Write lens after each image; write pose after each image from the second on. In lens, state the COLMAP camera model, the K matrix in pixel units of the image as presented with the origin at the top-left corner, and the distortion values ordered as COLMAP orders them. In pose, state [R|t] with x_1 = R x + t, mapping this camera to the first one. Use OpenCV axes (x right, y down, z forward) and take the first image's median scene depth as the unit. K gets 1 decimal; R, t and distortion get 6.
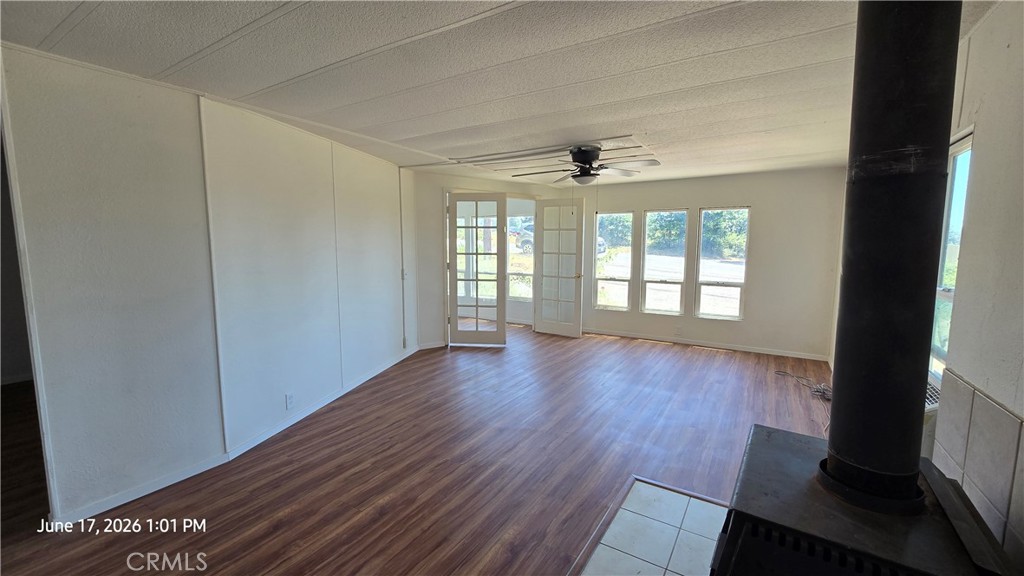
lens RADIAL K [[426.5, 0, 512.1], [0, 426.5, 290.0], [0, 0, 1]] dist [0.001242, -0.000247]
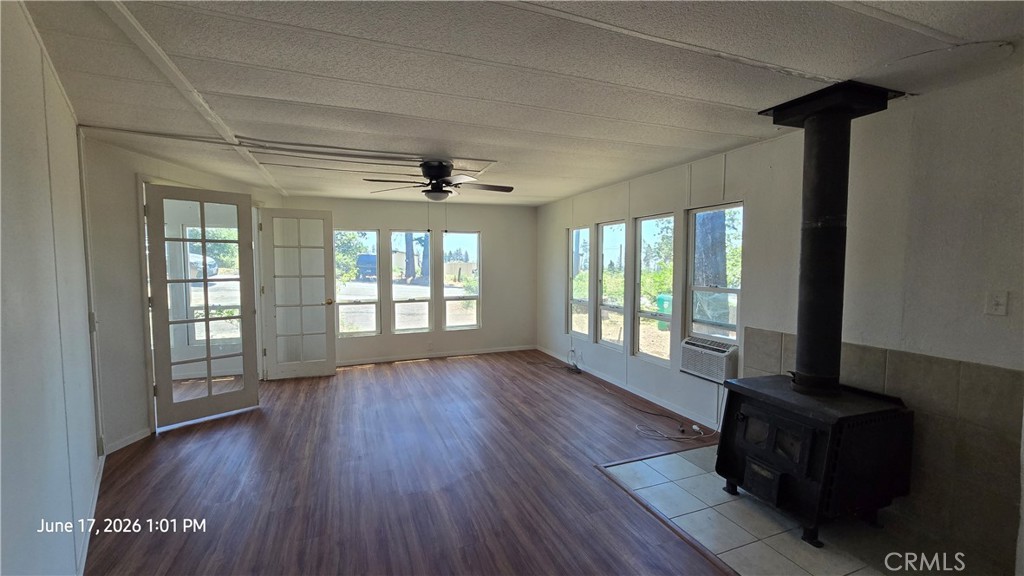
lens RADIAL K [[426.5, 0, 512.2], [0, 426.5, 287.9], [0, 0, 1]] dist [0.001242, -0.000247]
pose [[0.580002, -0.053617, 0.812849, -0.343330], [0.095441, 0.995432, -0.002440, -0.025569], [-0.809005, 0.078995, 0.582470, 0.224048]]
